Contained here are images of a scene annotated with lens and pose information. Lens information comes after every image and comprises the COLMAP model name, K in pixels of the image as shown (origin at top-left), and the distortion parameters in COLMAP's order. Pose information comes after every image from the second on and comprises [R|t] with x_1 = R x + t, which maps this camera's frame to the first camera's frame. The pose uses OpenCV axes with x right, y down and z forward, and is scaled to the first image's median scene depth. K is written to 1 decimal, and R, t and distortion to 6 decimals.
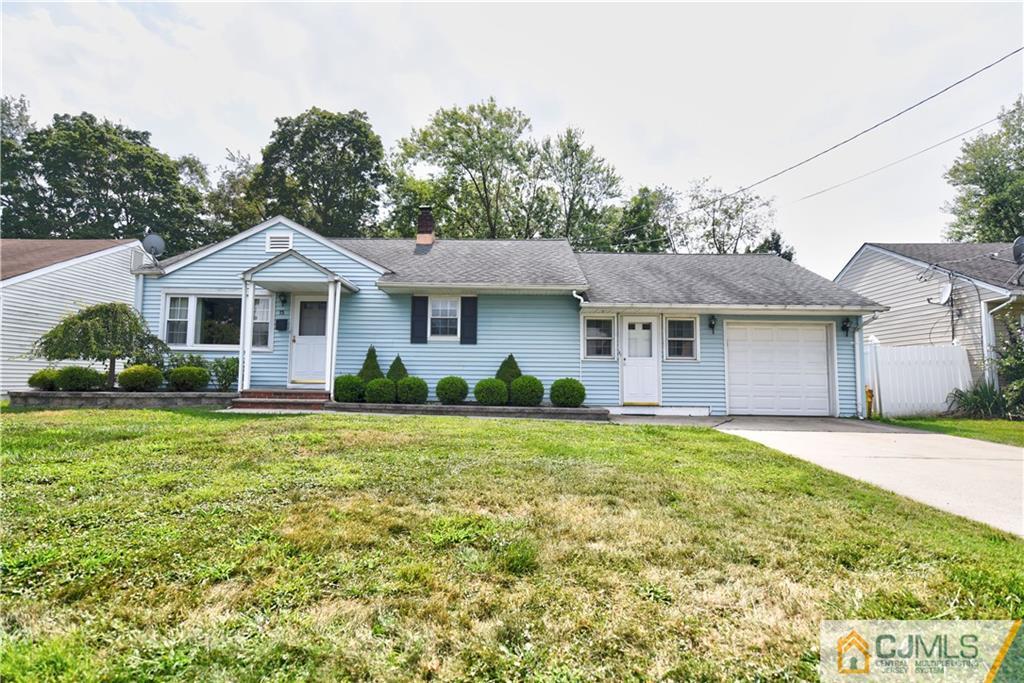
lens RADIAL K [[502.1, 0, 512.0], [0, 502.1, 341.5], [0, 0, 1]] dist [-0.005368, -0.000797]
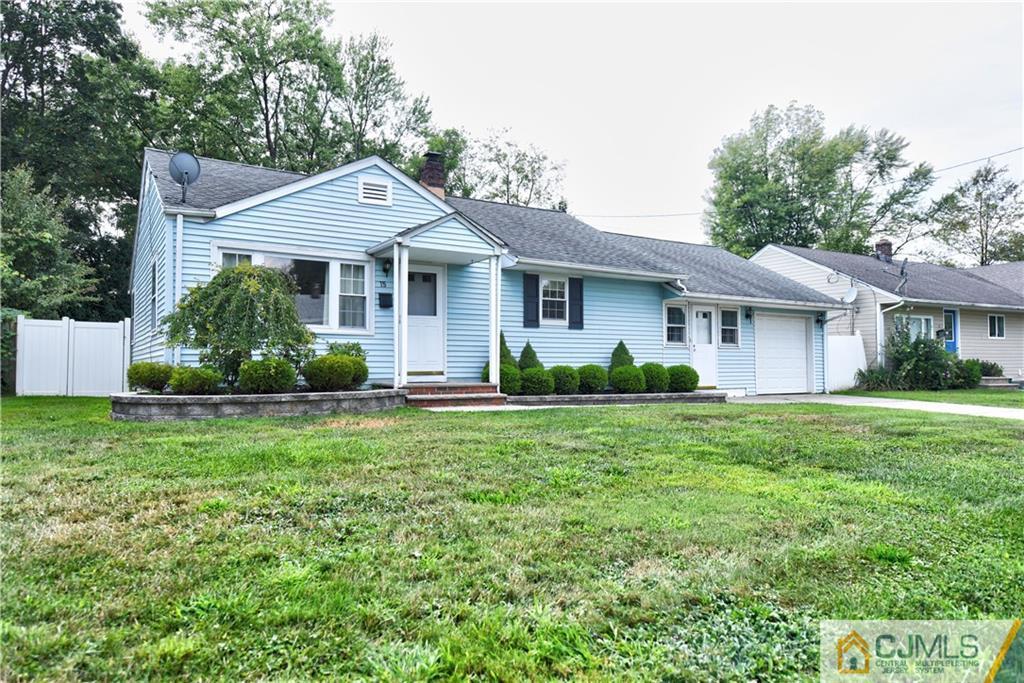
lens RADIAL K [[679.8, 0, 512.0], [0, 679.8, 341.5], [0, 0, 1]] dist [0.000041, 0.001757]
pose [[0.837832, 0.005808, 0.545897, -0.869340], [-0.030308, 0.998896, 0.035889, -0.013568], [-0.545086, -0.046614, 0.837083, 0.012423]]
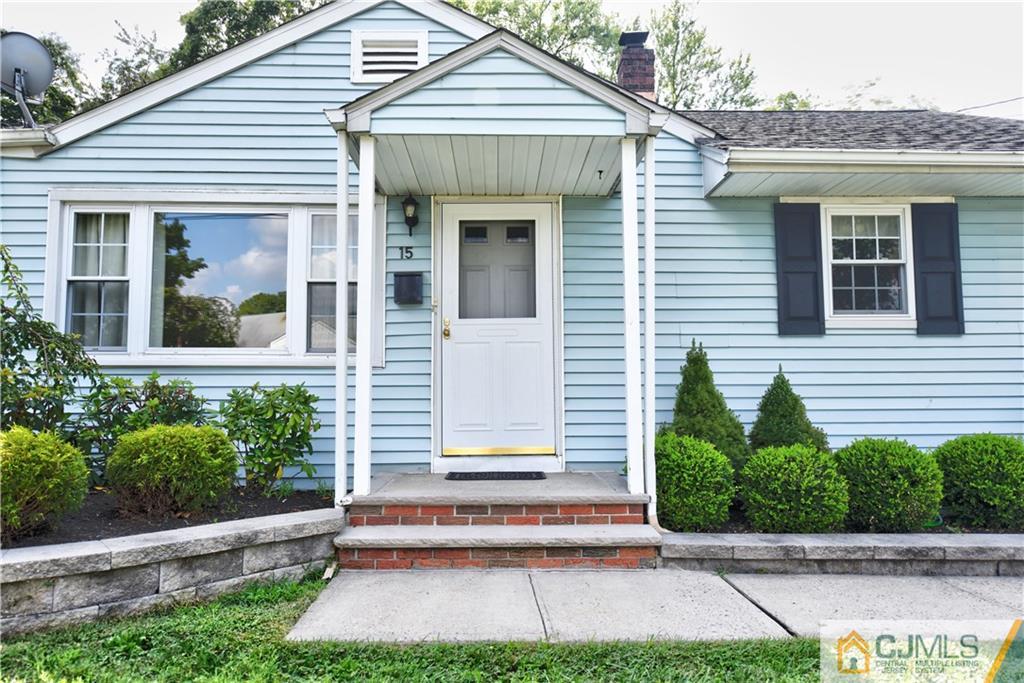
lens RADIAL K [[679.8, 0, 512.0], [0, 679.8, 341.5], [0, 0, 1]] dist [0.000041, 0.001757]
pose [[0.999226, -0.015271, 0.036257, -0.406203], [0.015297, 0.999883, -0.000439, 0.005038], [-0.036246, 0.000993, 0.999342, 0.529639]]
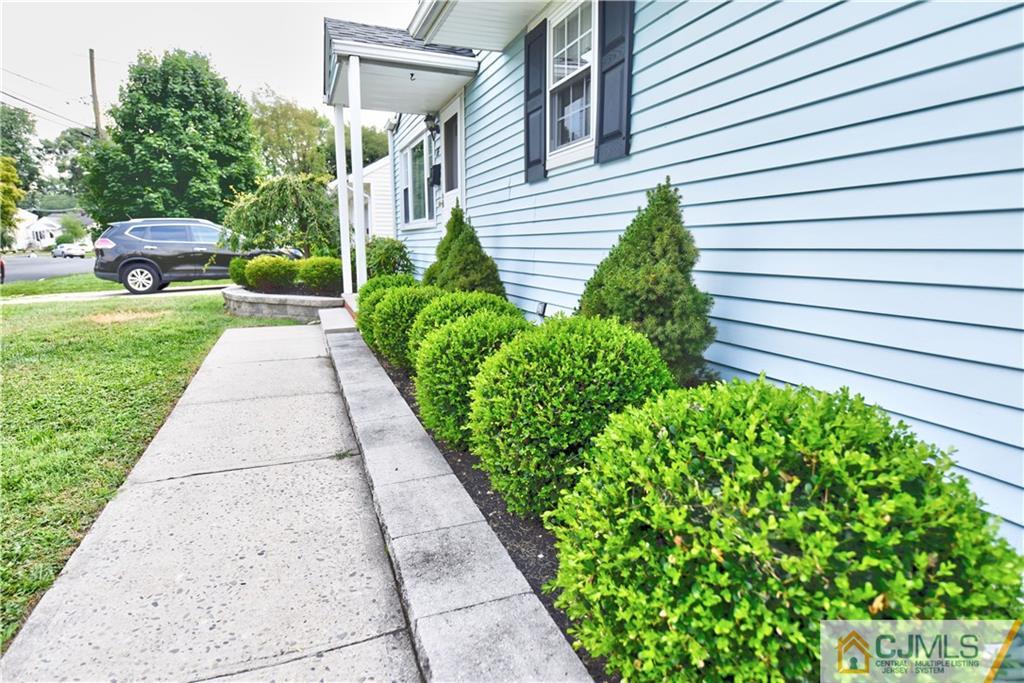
lens RADIAL K [[560.7, 0, 512.0], [0, 560.7, 341.5], [0, 0, 1]] dist [0.001396, 0.000152]
pose [[0.364379, 0.144367, -0.919992, 0.165408], [0.083194, 0.978914, 0.186563, 0.036600], [0.927527, -0.144517, 0.344685, 0.840949]]
